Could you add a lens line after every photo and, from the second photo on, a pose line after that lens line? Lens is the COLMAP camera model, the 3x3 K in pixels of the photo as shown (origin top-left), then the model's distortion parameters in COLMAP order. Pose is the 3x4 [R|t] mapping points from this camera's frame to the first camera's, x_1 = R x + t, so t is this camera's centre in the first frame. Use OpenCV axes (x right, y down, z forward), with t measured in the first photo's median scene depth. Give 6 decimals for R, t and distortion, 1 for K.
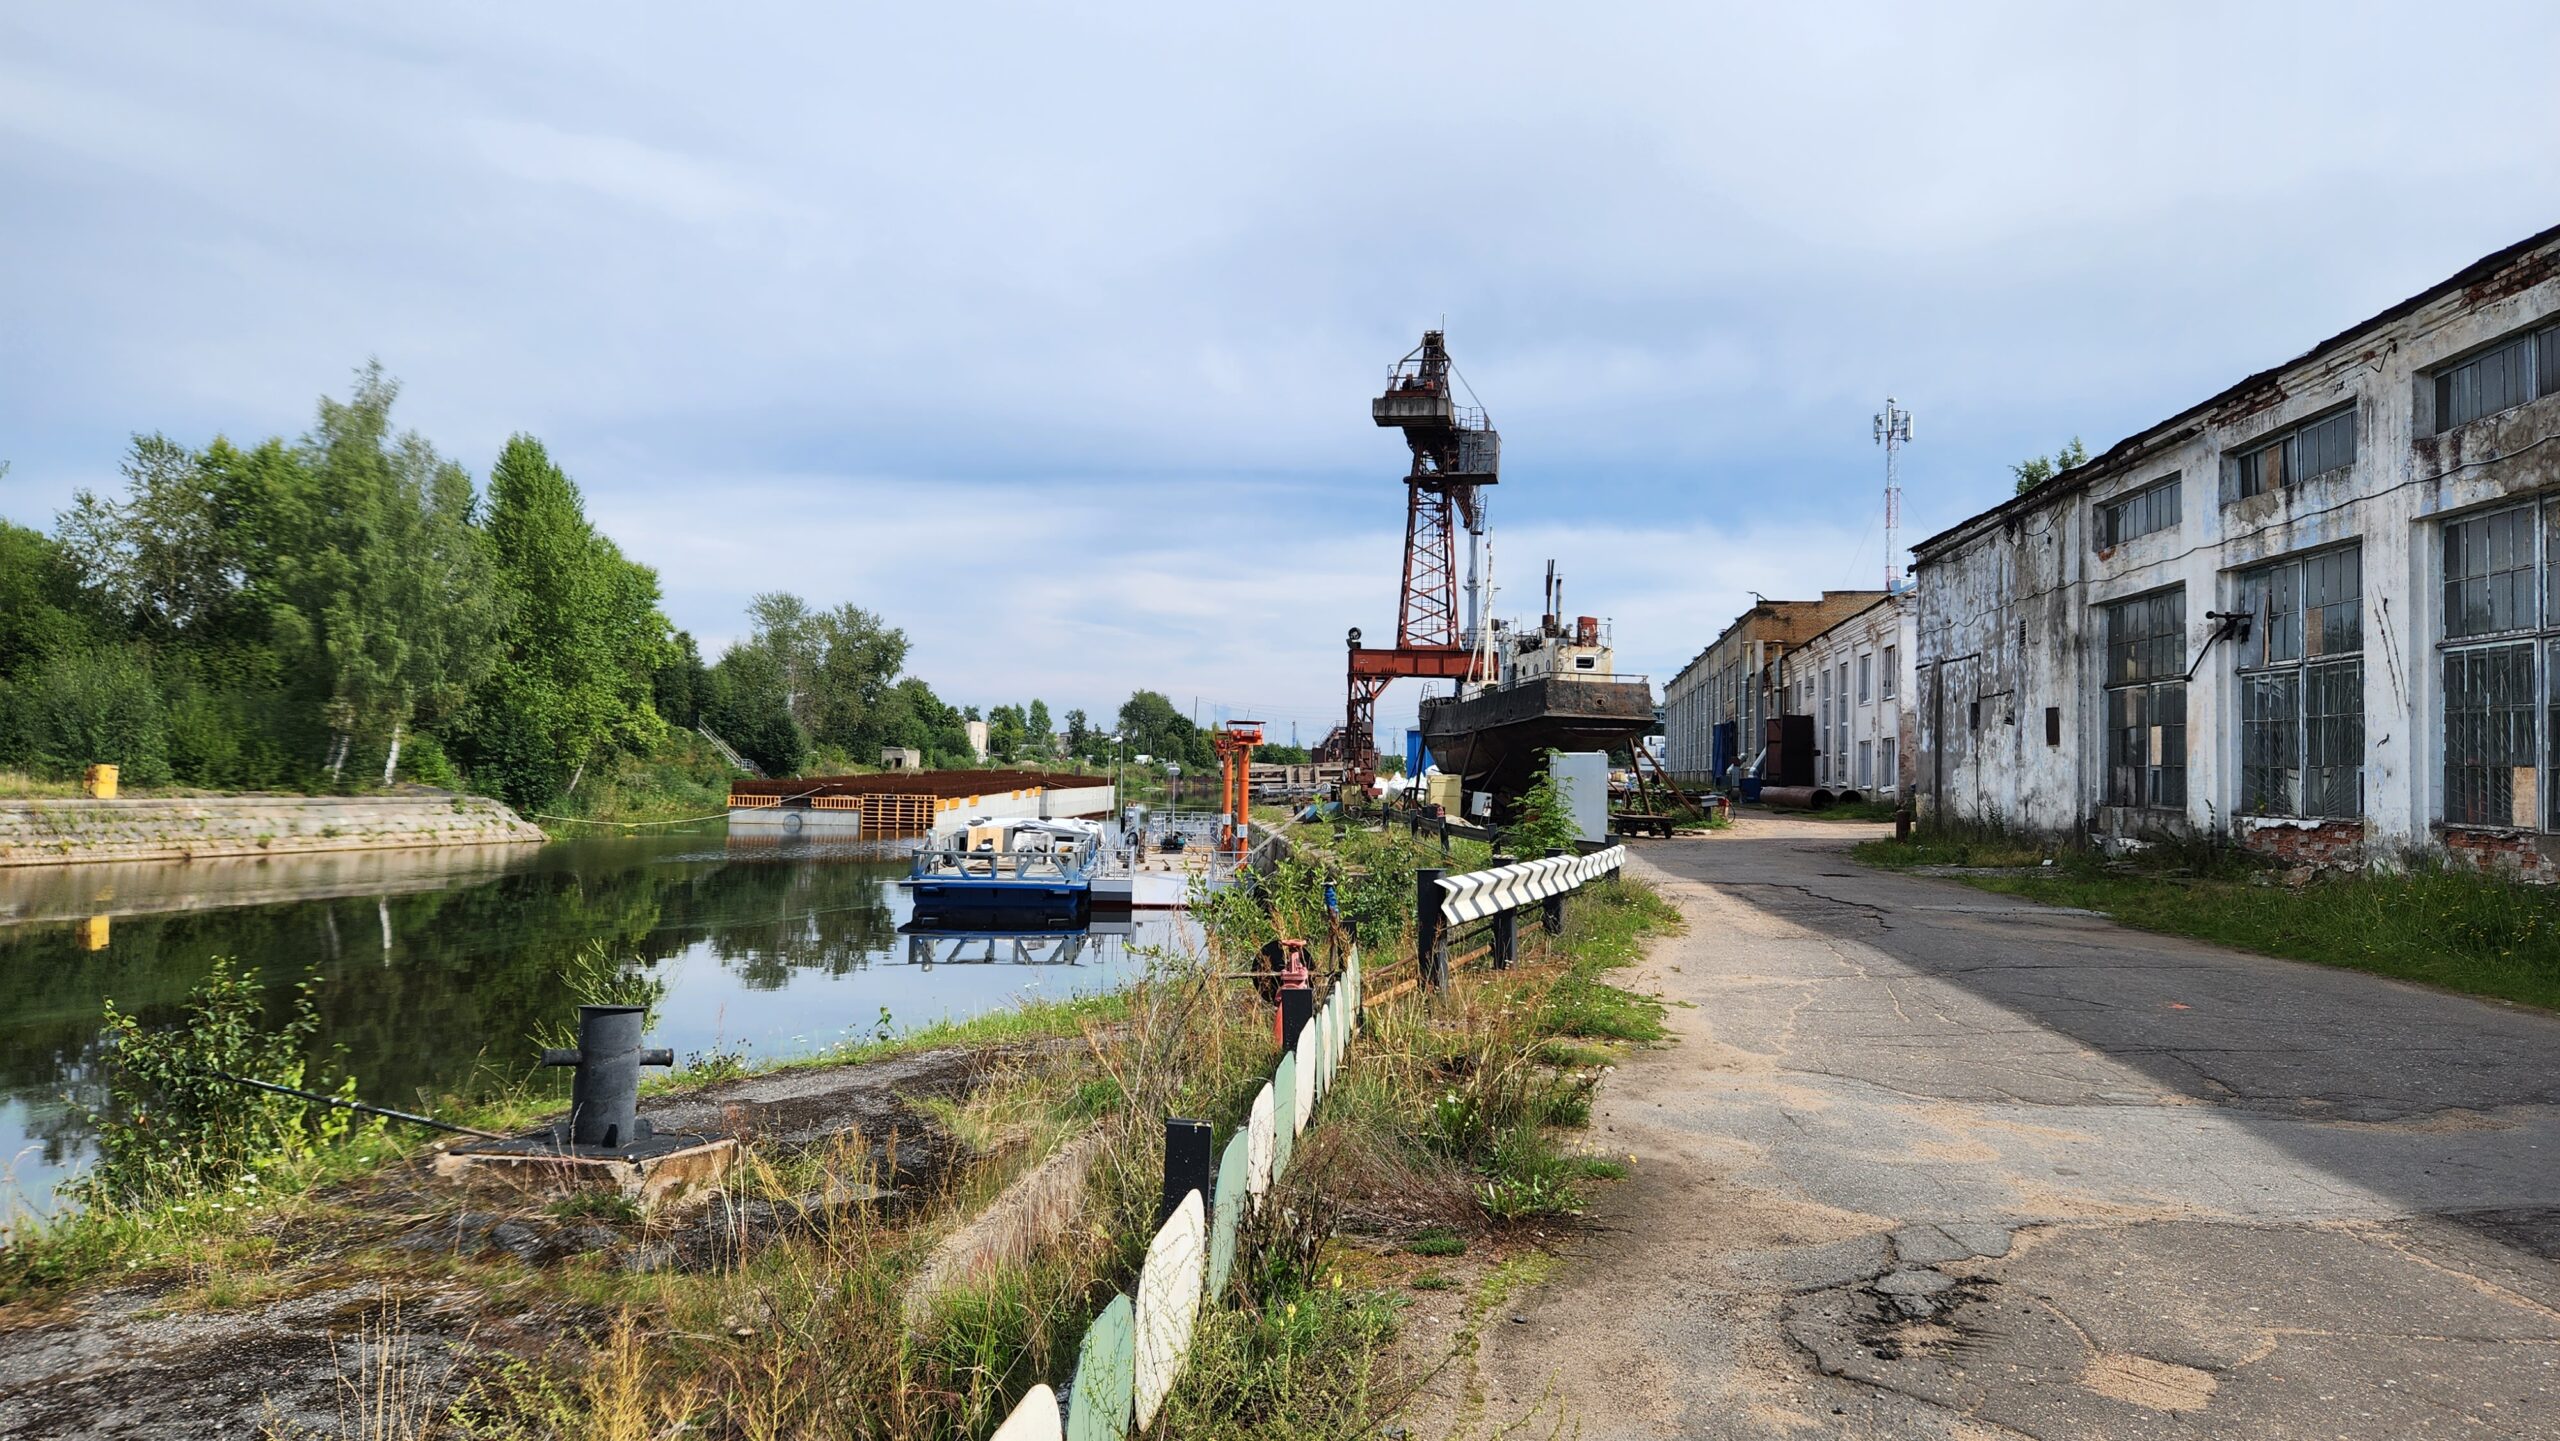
lens RADIAL K [[1730.5, 0, 1256.5], [0, 1730.5, 692.6], [0, 0, 1]] dist [0.076688, -0.071425]
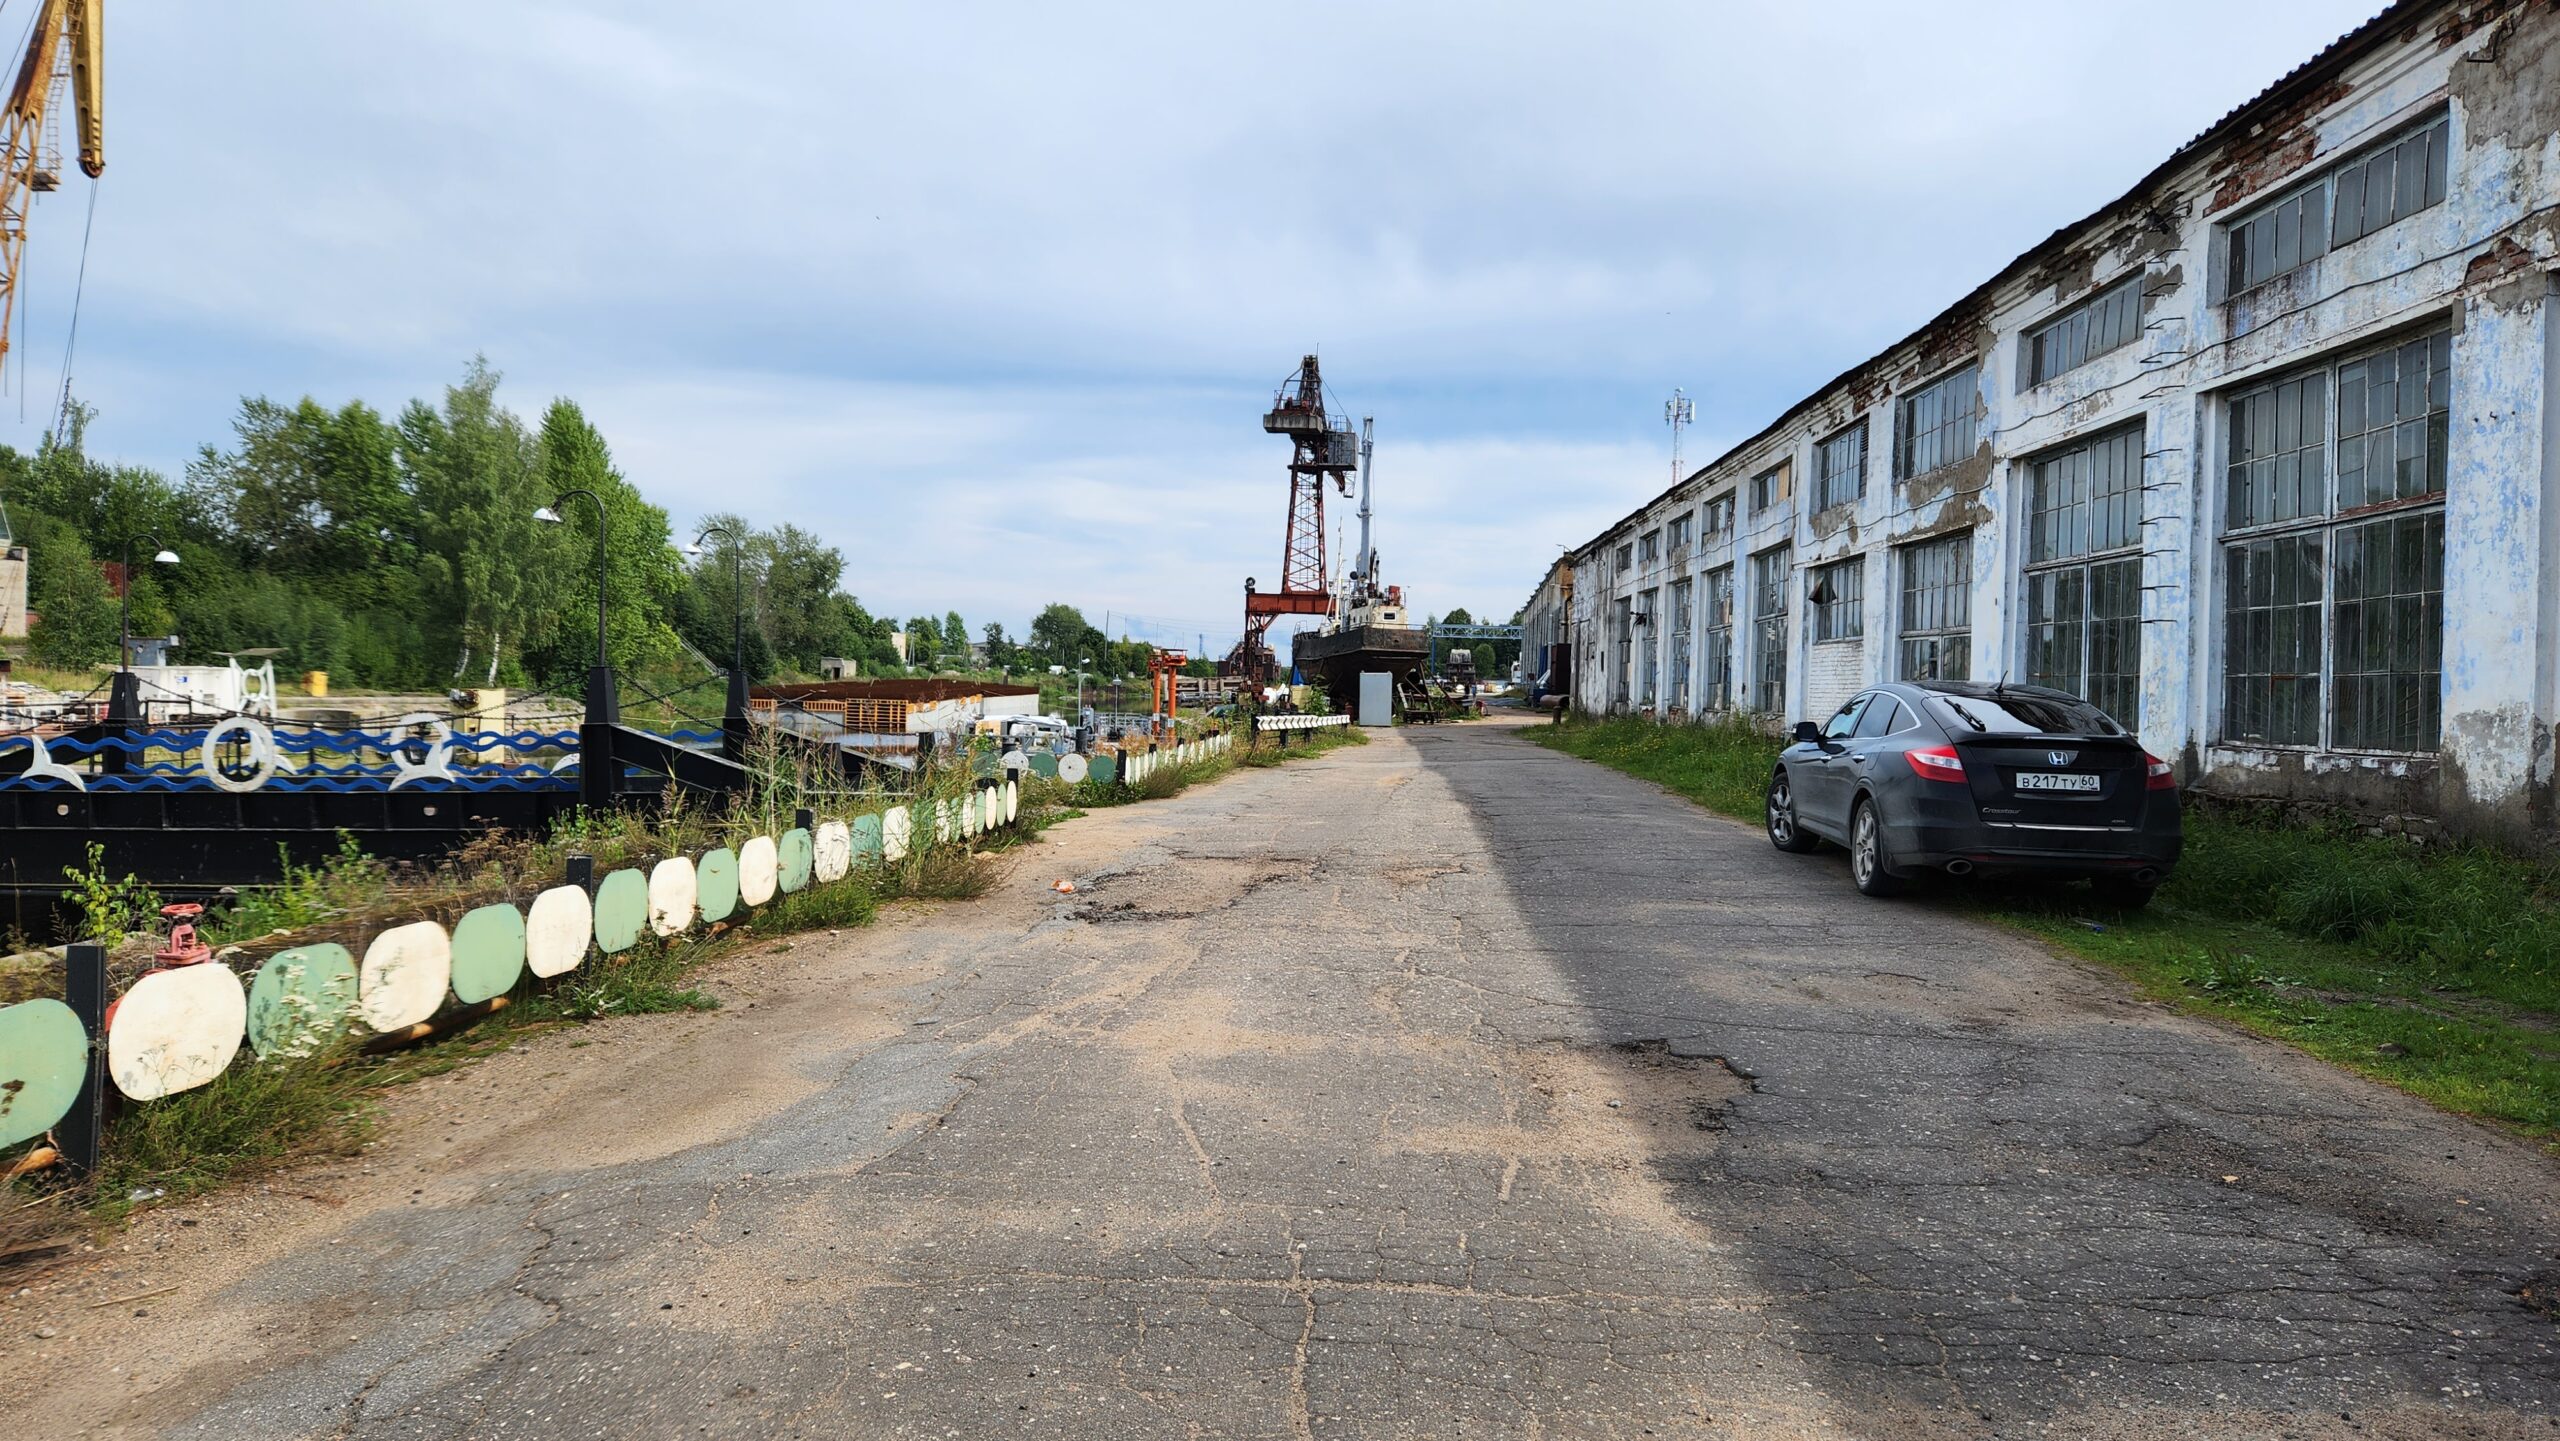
lens RADIAL K [[1730.5, 0, 1306.4], [0, 1730.5, 706.0], [0, 0, 1]] dist [0.076688, -0.071425]
pose [[0.996498, 0.004401, 0.083502, -0.011780], [-0.009340, 0.998223, 0.058848, -0.016379], [-0.083095, -0.059421, 0.994768, -0.347158]]
